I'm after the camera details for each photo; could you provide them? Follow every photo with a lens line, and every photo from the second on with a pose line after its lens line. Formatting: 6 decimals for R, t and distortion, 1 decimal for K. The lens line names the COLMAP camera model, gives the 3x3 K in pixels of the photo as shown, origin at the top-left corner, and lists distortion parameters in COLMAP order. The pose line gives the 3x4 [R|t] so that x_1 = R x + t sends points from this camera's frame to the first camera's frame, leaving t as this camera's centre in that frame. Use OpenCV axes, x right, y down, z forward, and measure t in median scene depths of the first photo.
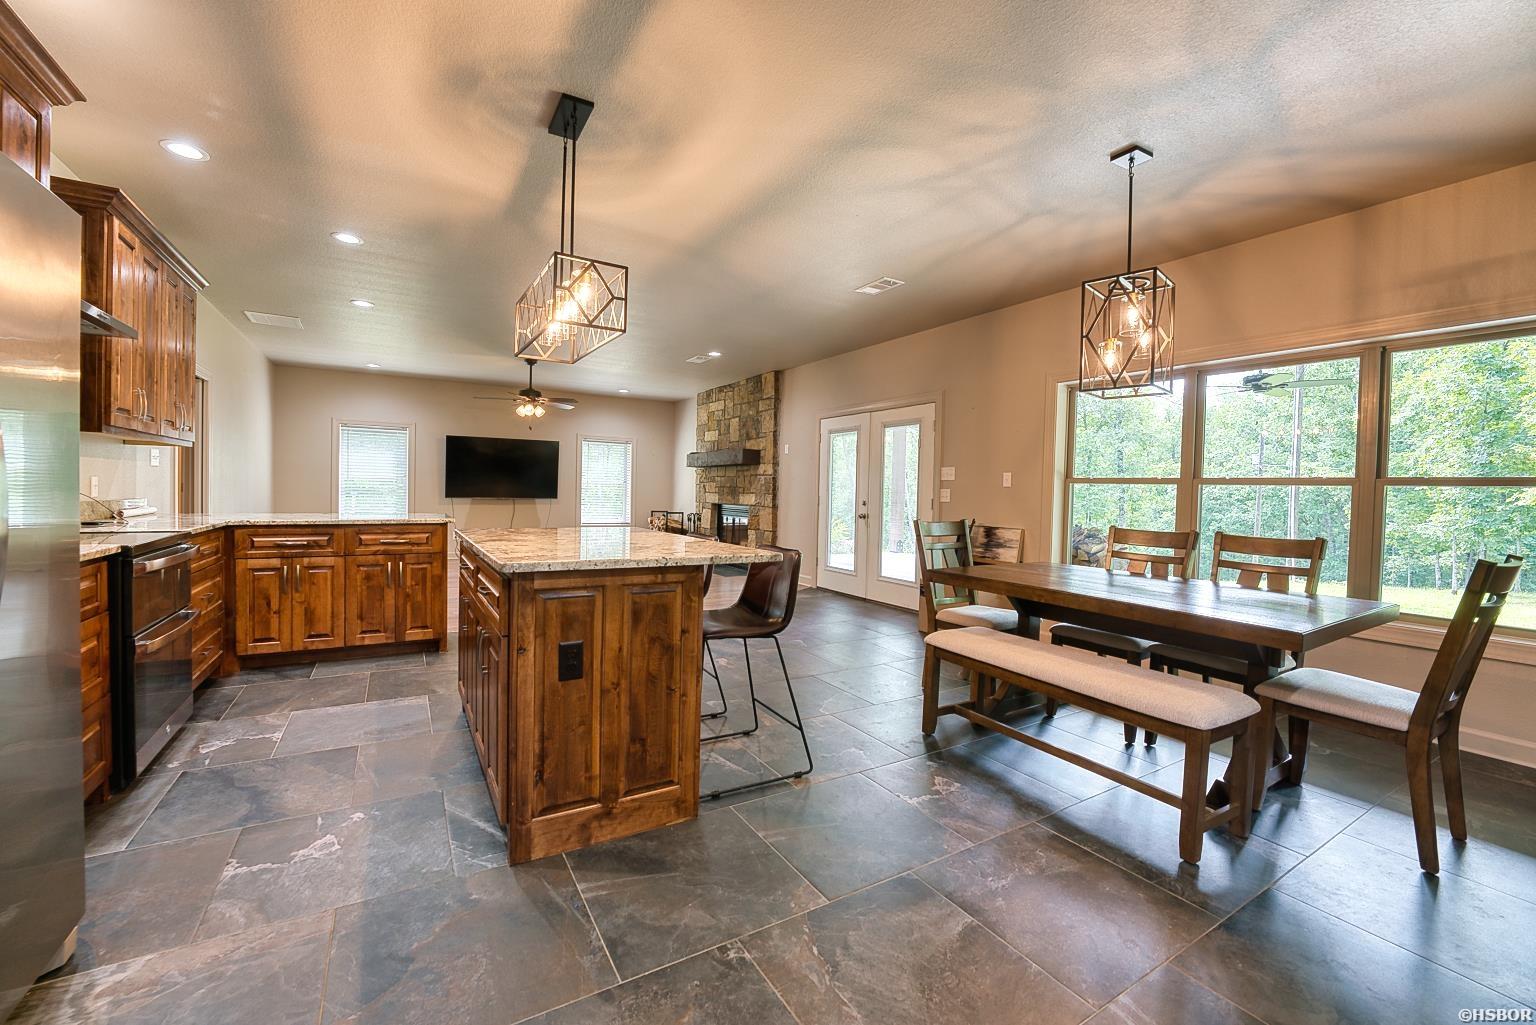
lens RADIAL K [[629.9, 0, 766.5], [0, 629.9, 513.3], [0, 0, 1]] dist [-0.025534, 0.002803]
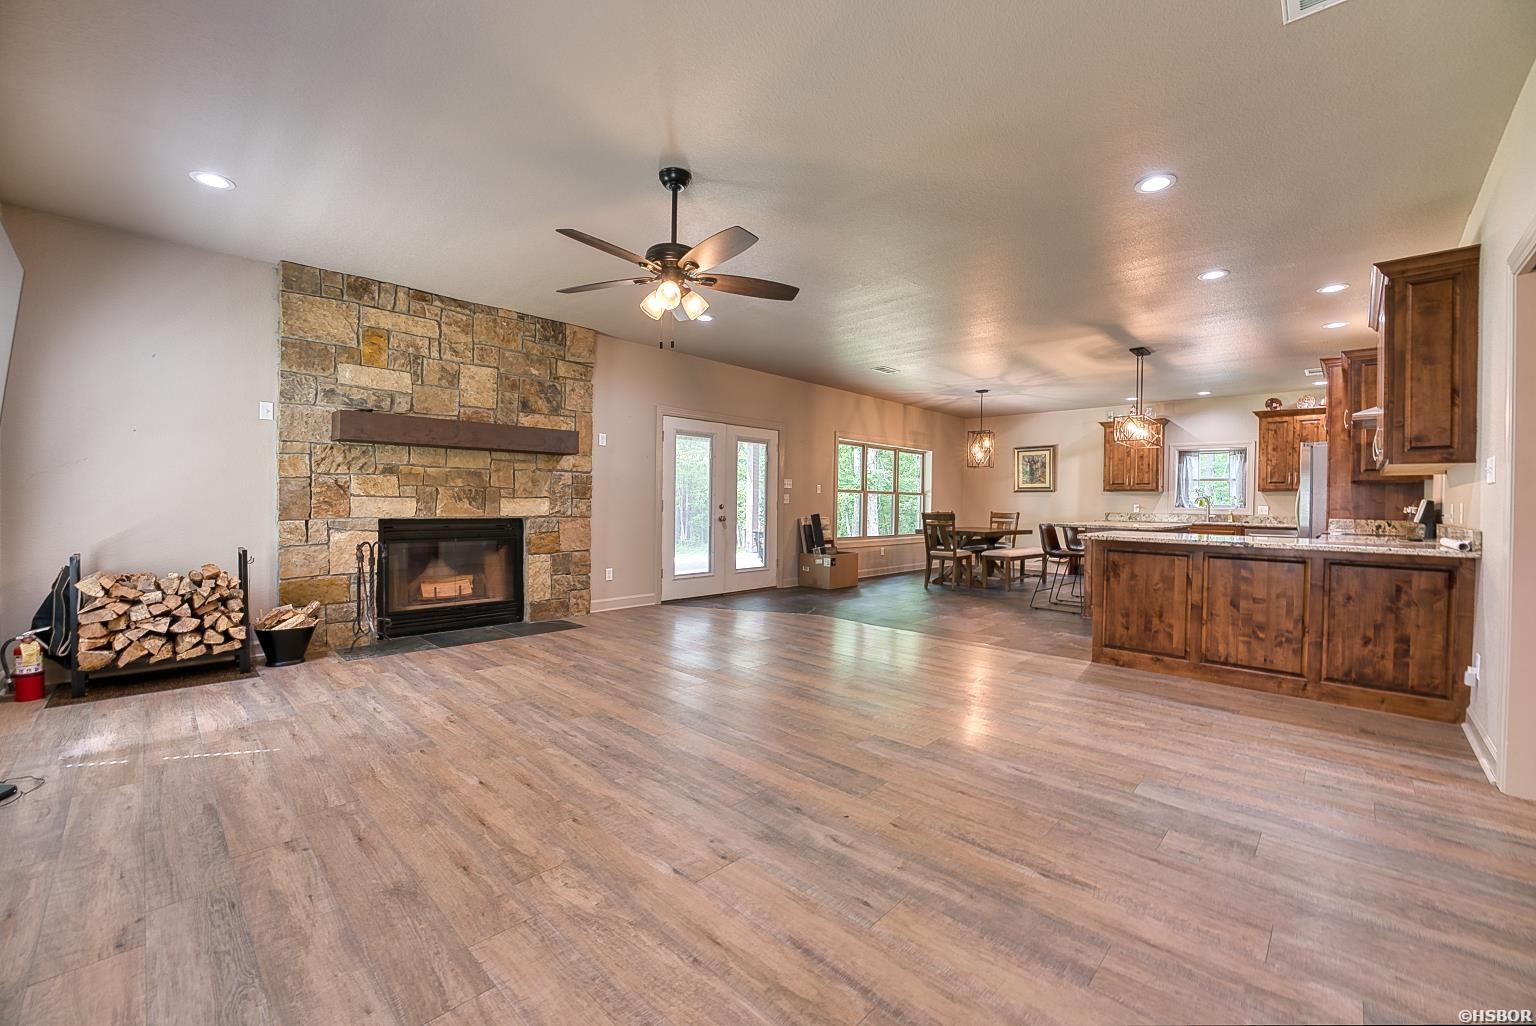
lens RADIAL K [[629.9, 0, 765.2], [0, 629.9, 511.8], [0, 0, 1]] dist [-0.025534, 0.002803]
pose [[-0.271745, -0.040762, 0.961506, -0.908922], [0.013585, 0.998841, 0.046184, -0.056242], [-0.962273, 0.025612, -0.270876, 1.221916]]
